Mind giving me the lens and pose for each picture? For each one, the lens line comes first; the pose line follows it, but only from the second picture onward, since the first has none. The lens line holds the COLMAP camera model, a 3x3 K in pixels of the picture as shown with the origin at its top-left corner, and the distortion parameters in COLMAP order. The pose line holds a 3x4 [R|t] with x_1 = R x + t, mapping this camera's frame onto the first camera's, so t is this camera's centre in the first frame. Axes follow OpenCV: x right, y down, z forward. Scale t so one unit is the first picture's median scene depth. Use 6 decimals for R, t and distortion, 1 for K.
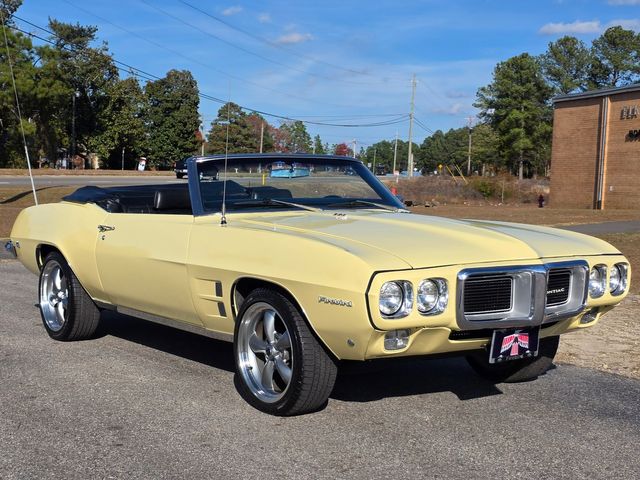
lens RADIAL K [[1148.2, 0, 317.7], [0, 1148.2, 258.4], [0, 0, 1]] dist [0.158022, -0.376815]
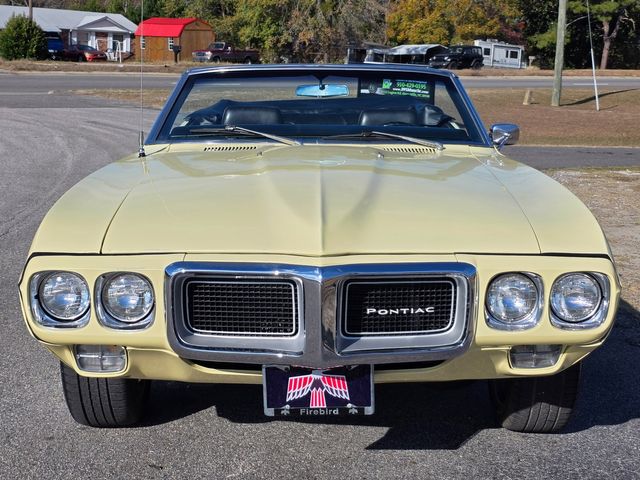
lens RADIAL K [[1011.0, 0, 322.8], [0, 1011.0, 225.6], [0, 0, 1]] dist [0.143959, -0.564659]
pose [[0.801058, 0.095991, -0.590840, 0.438320], [-0.049574, 0.994306, 0.094328, -0.056195], [0.596530, -0.046272, 0.801256, 0.534878]]
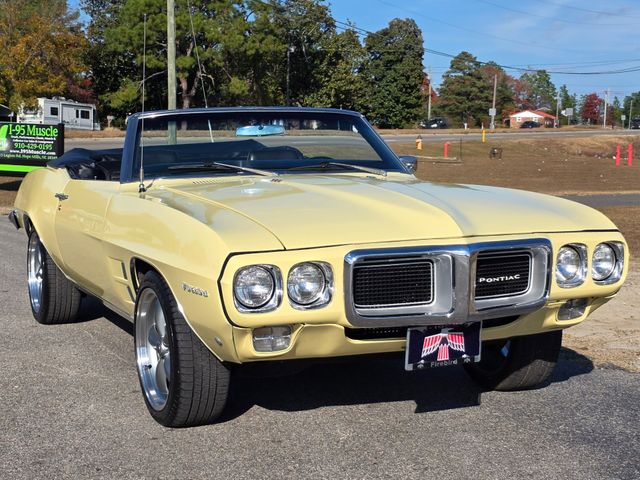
lens RADIAL K [[1239.3, 0, 291.5], [0, 1239.3, 238.8], [0, 0, 1]] dist [0.204406, -0.264383]
pose [[0.975669, 0.003621, -0.219220, 0.234003], [-0.000853, 0.999919, 0.012718, -0.008060], [0.219248, -0.012221, 0.975593, 0.146809]]
